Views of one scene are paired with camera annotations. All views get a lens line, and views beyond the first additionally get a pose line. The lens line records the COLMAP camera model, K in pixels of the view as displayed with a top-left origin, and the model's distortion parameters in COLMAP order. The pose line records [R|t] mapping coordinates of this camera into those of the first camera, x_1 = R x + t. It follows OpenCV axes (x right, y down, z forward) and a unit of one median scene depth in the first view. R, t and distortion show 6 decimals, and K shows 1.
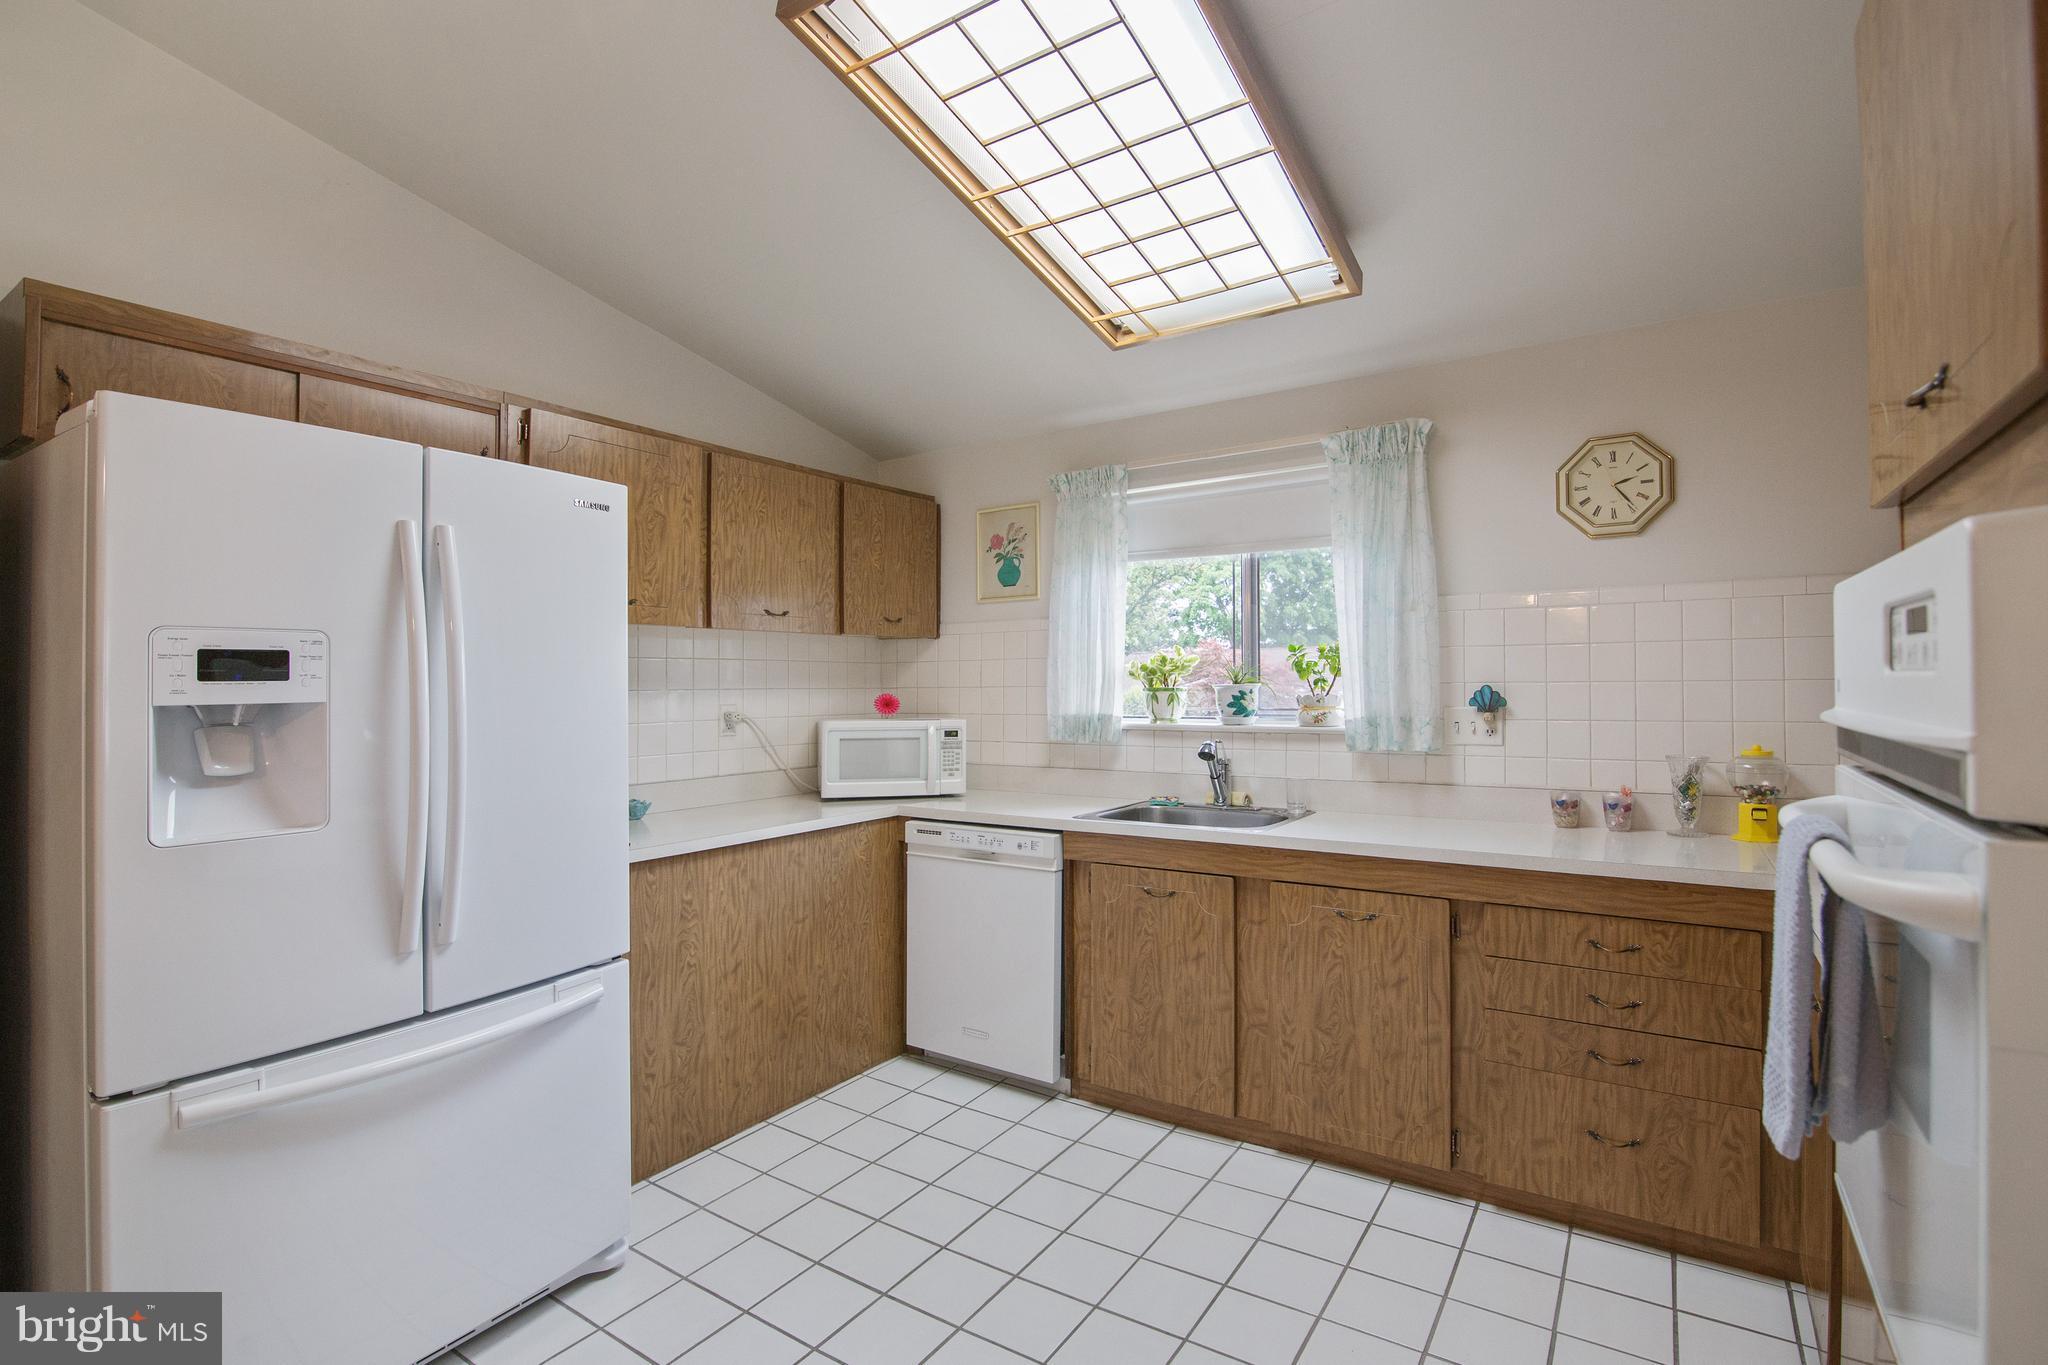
lens RADIAL K [[952.0, 0, 1002.1], [0, 952.0, 669.5], [0, 0, 1]] dist [-0.020661, 0.001362]
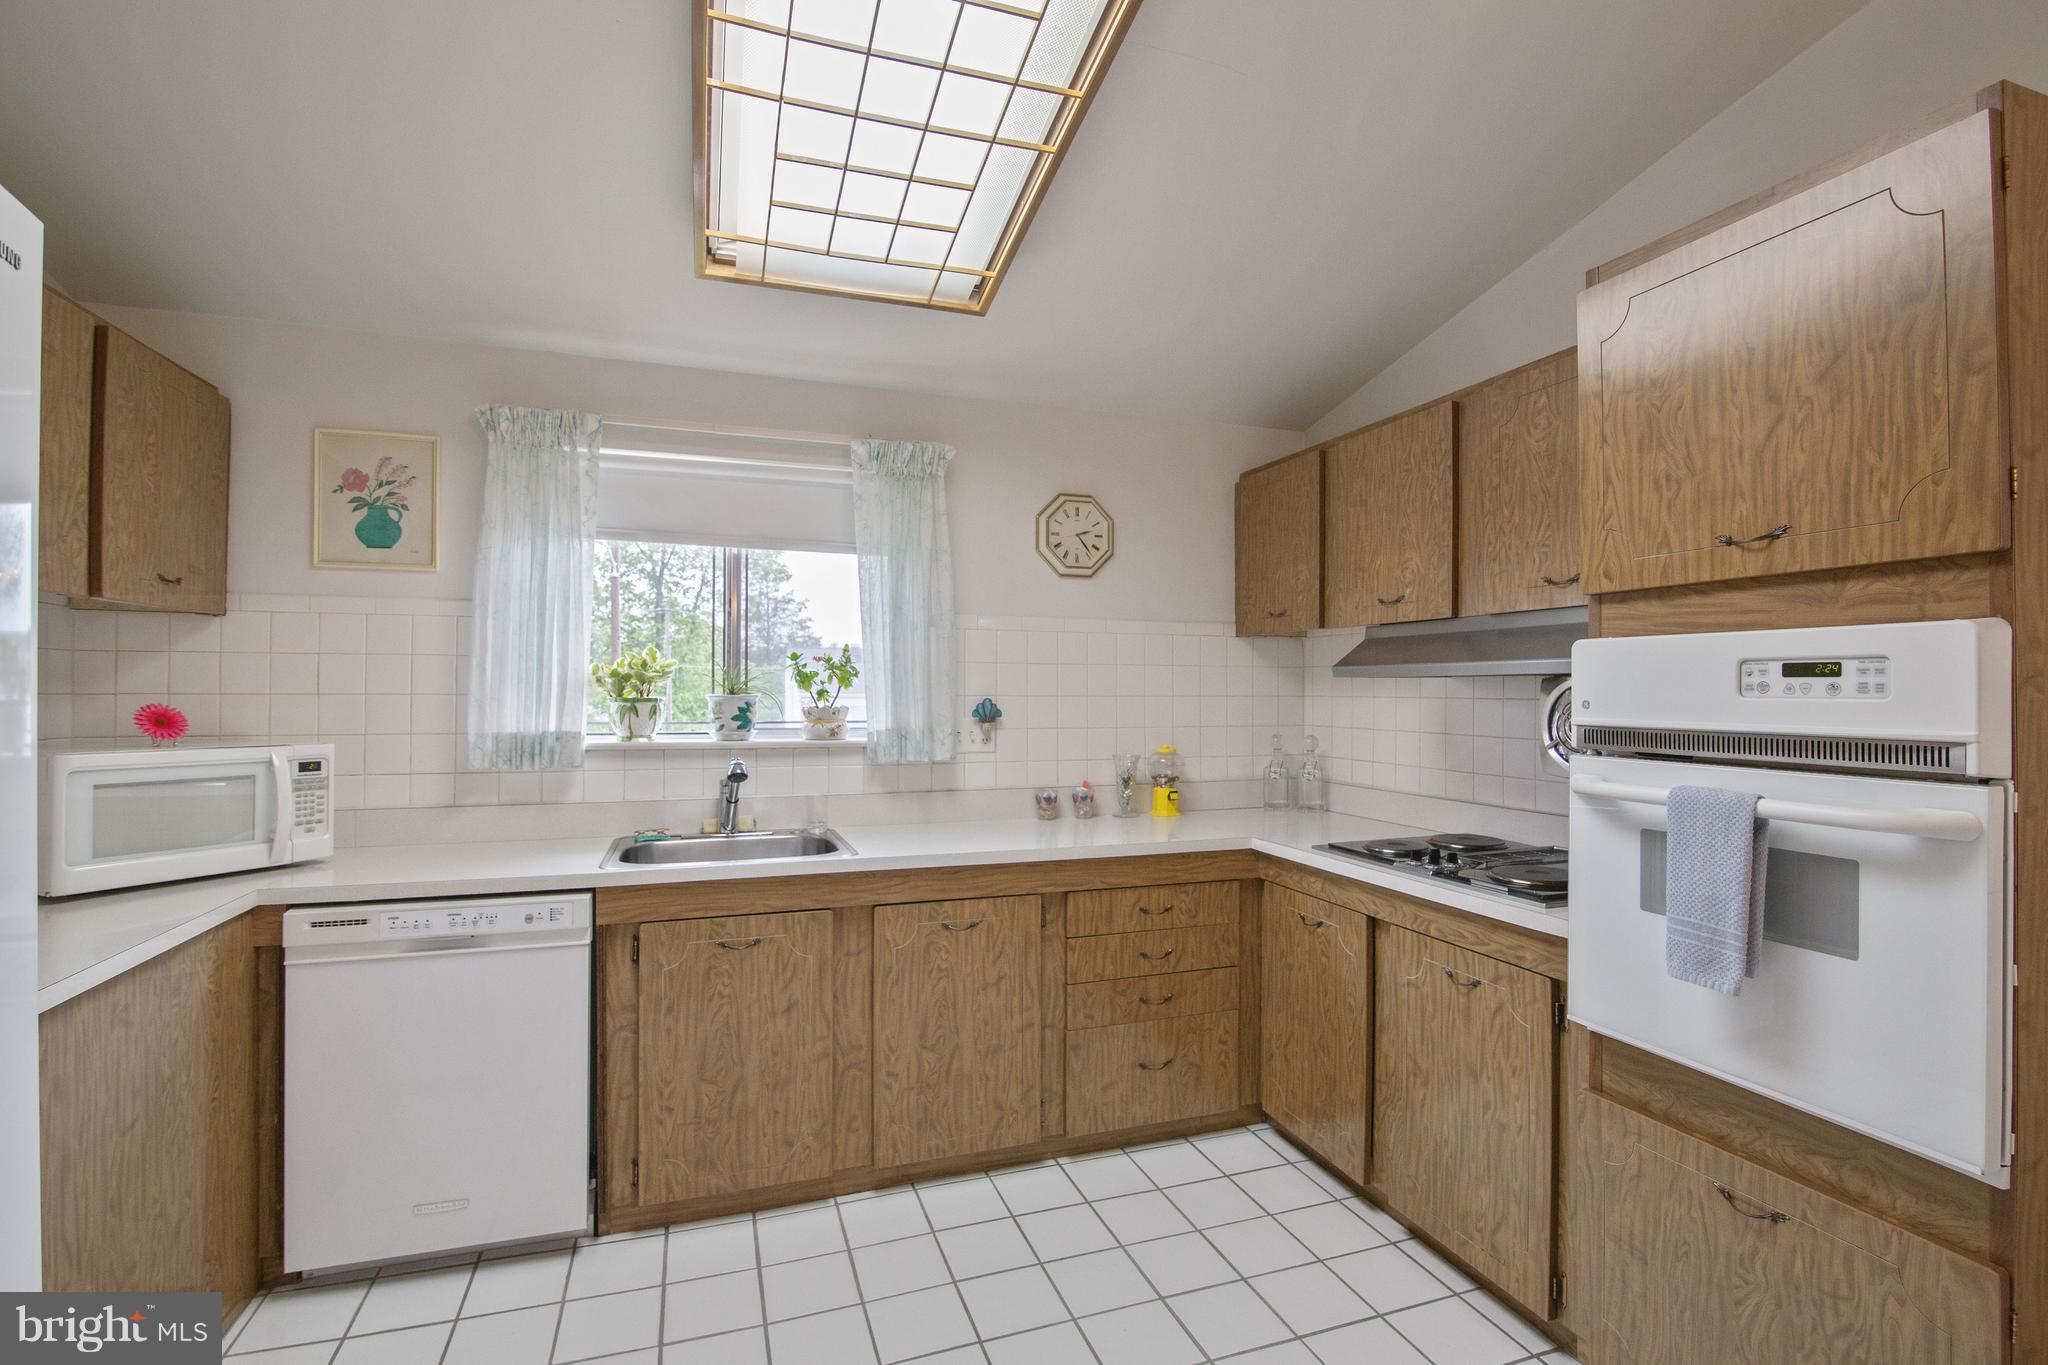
lens RADIAL K [[952.0, 0, 1027.7], [0, 952.0, 686.4], [0, 0, 1]] dist [-0.020661, 0.001362]
pose [[0.596485, 0.016411, 0.802456, -0.348536], [-0.022932, 0.999731, -0.003399, 0.005301], [-0.802296, -0.016375, 0.596702, 0.293174]]
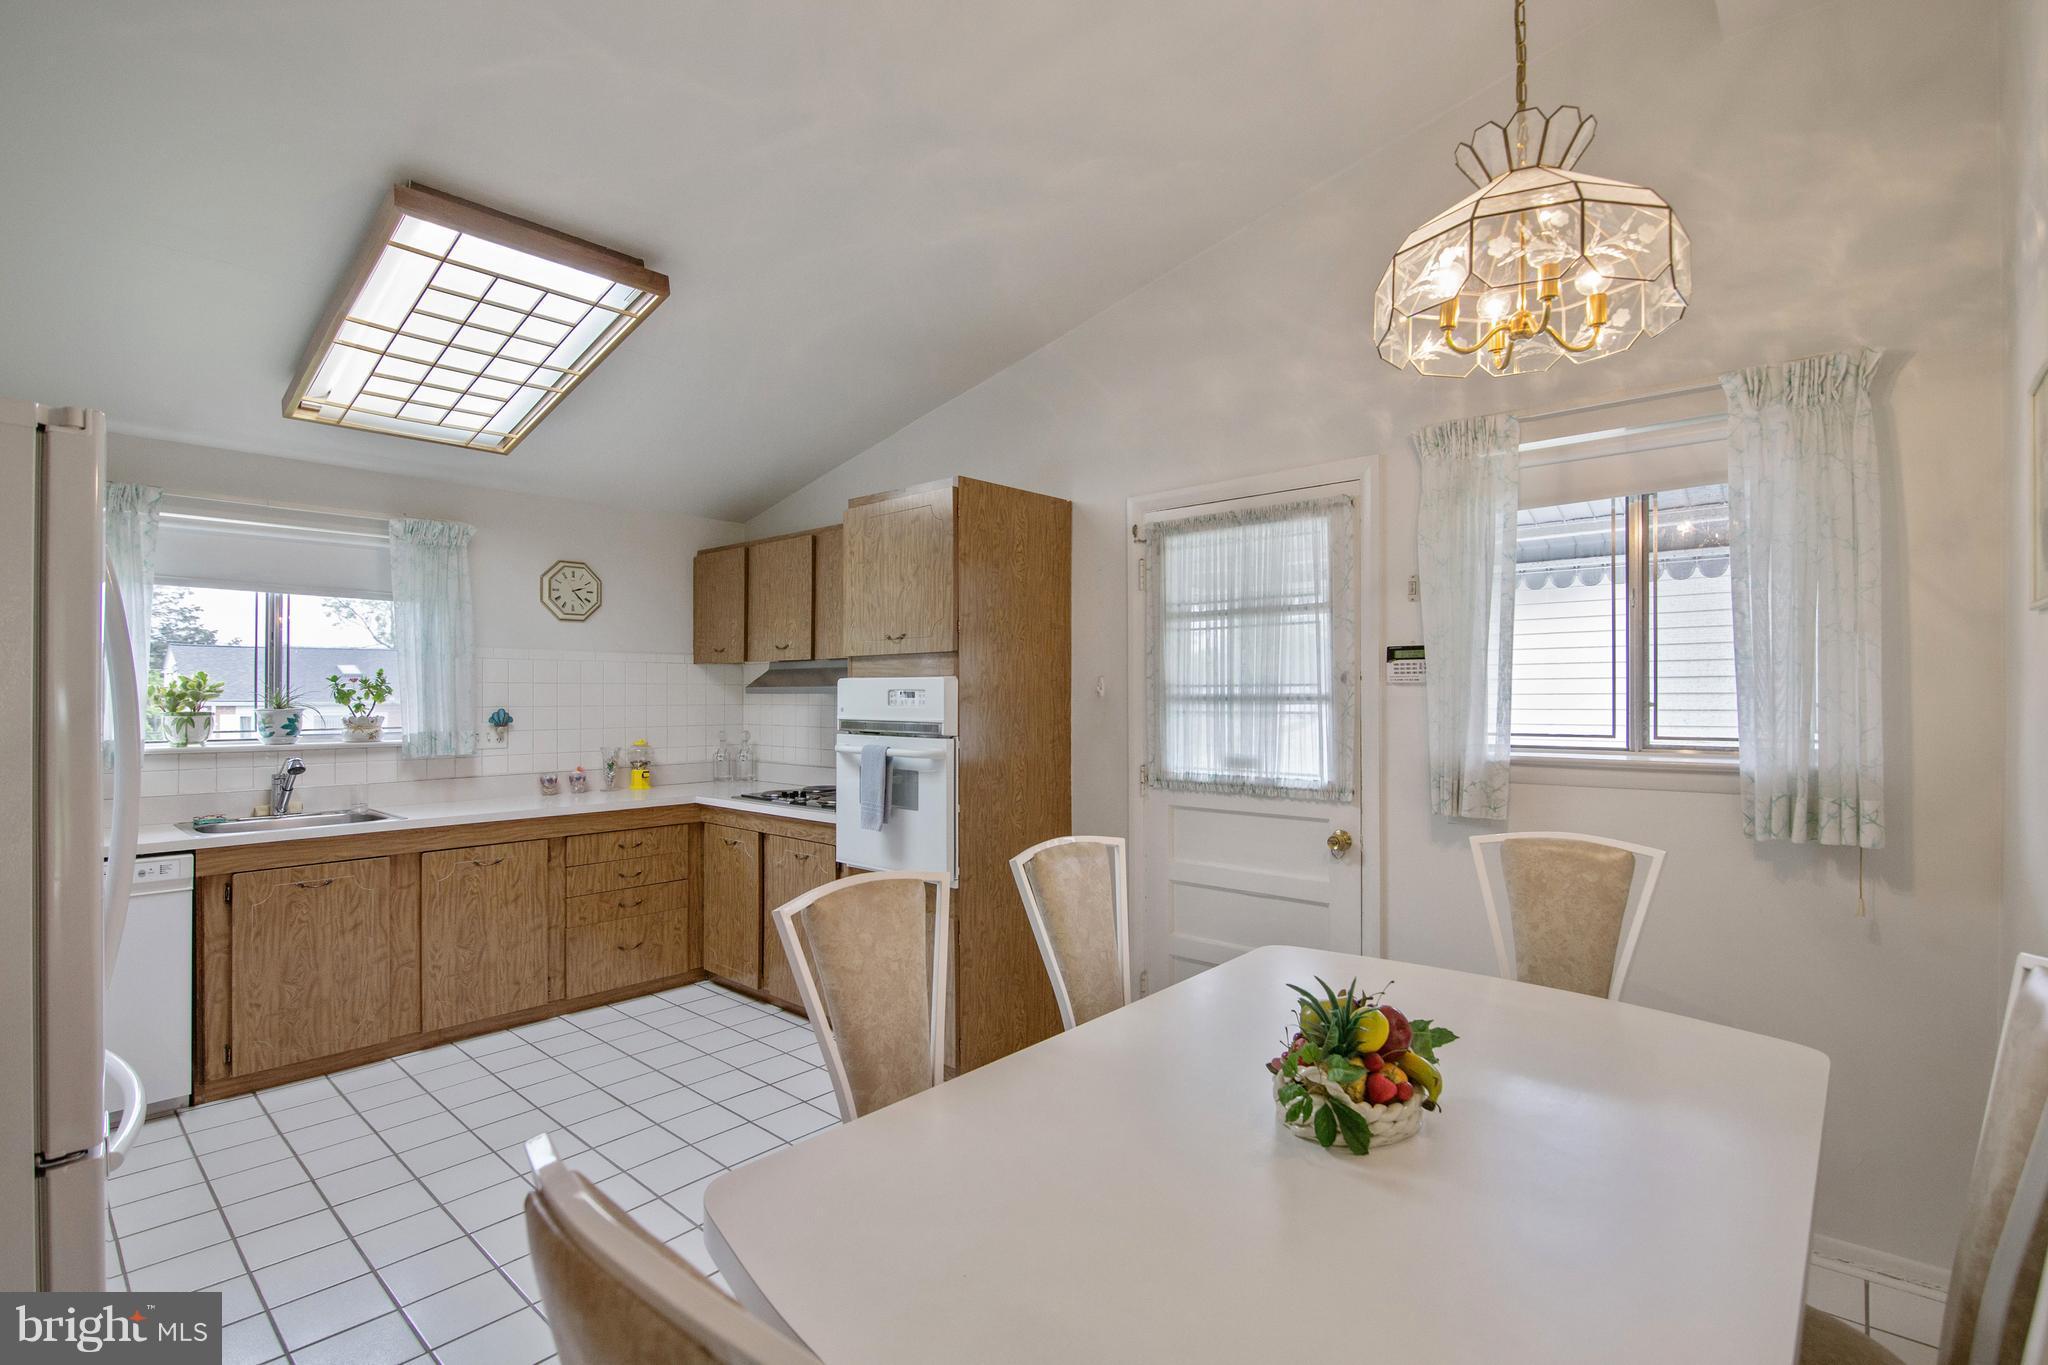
lens RADIAL K [[952.0, 0, 1028.1], [0, 952.0, 679.5], [0, 0, 1]] dist [-0.020661, 0.001362]
pose [[0.133890, 0.026289, 0.990647, -0.867887], [-0.015175, 0.999585, -0.024475, -0.006057], [-0.990880, -0.011756, 0.134233, -0.041163]]
